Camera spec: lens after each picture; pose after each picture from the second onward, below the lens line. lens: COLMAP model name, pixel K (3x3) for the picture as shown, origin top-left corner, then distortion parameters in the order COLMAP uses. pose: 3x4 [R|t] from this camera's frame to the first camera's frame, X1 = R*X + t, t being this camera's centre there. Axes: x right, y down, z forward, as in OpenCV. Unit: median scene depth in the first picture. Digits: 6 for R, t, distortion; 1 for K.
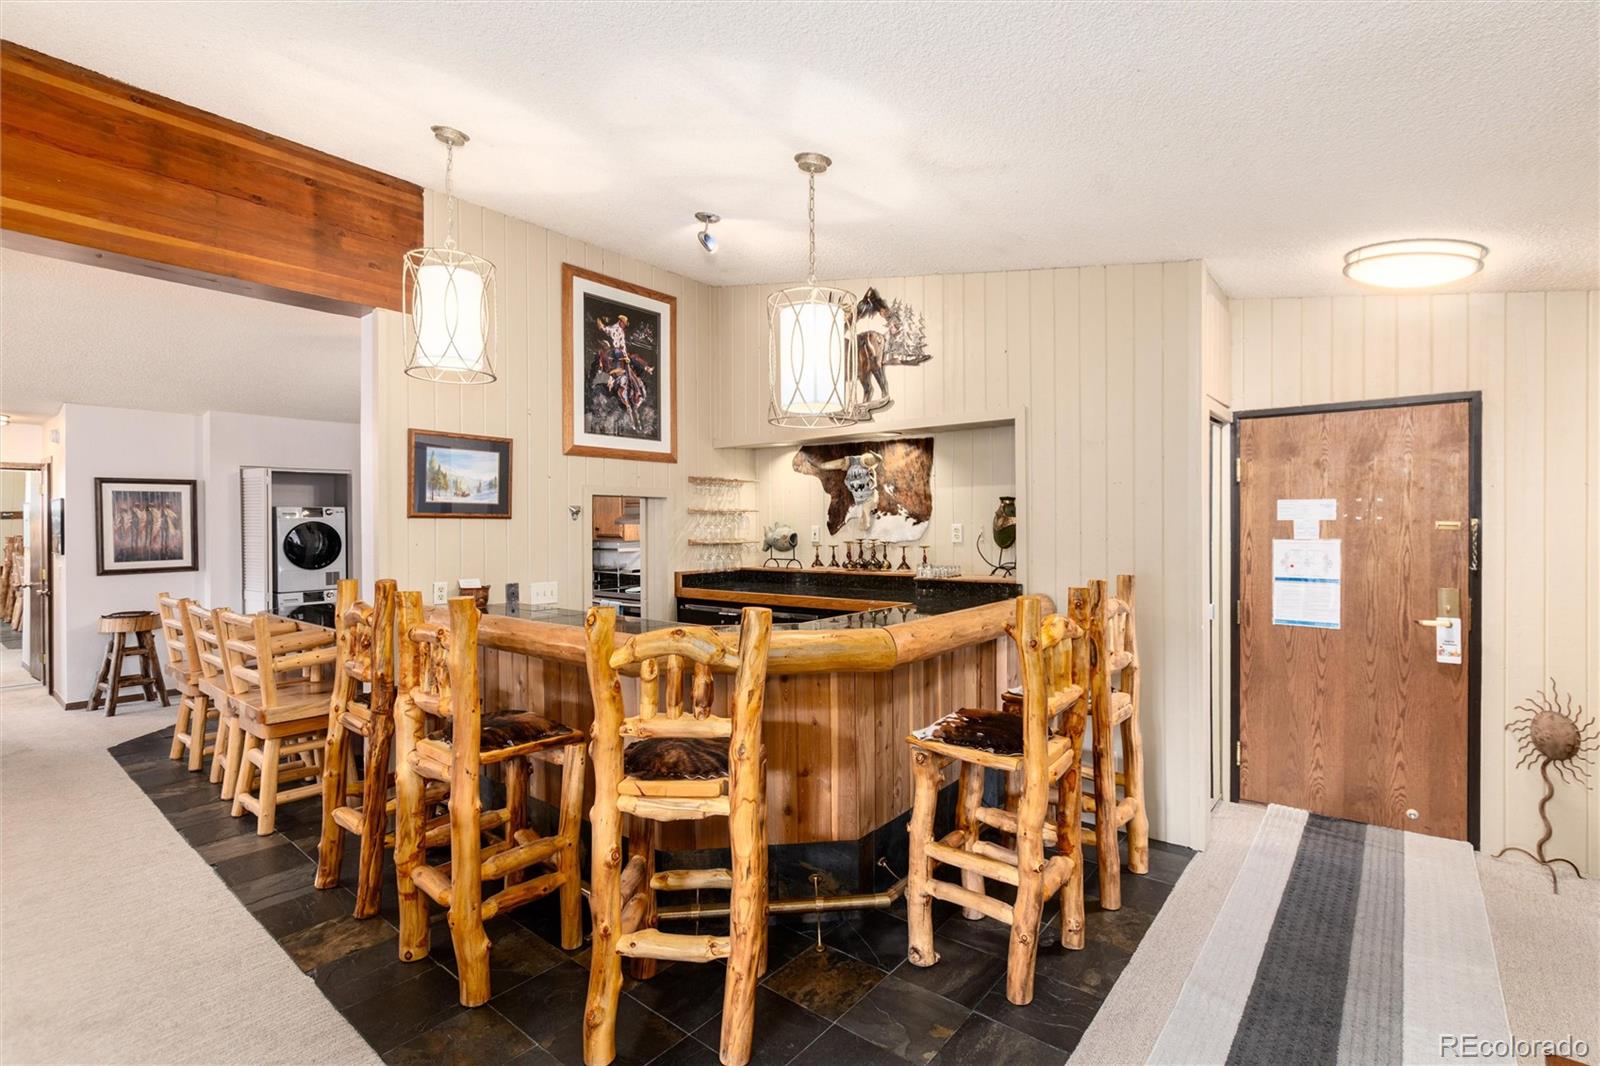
lens RADIAL K [[740.5, 0, 803.9], [0, 740.5, 525.9], [0, 0, 1]] dist [0.002012, -0.000462]
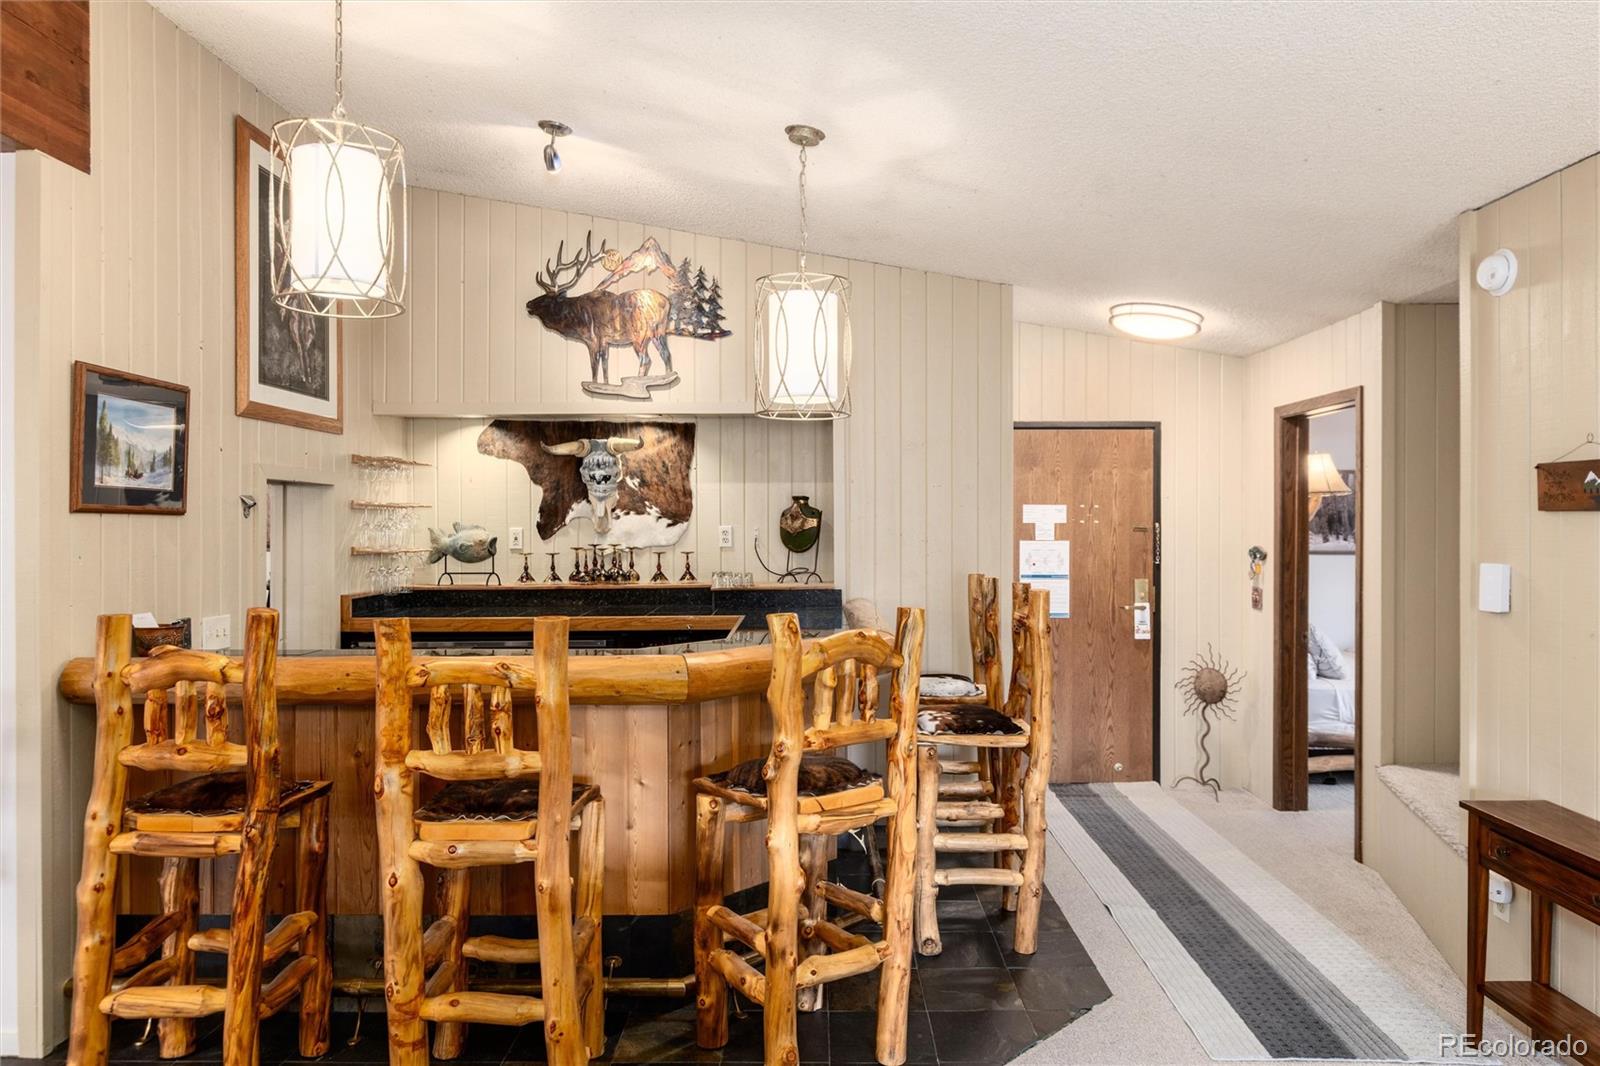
lens RADIAL K [[1053.0, 0, 803.4], [0, 1053.0, 527.7], [0, 0, 1]] dist [0.019441, -0.006936]
pose [[0.782203, 0.001687, 0.623021, -0.586072], [-0.001099, 0.999999, -0.001329, 0.001578], [-0.623022, 0.000355, 0.782204, -0.022238]]
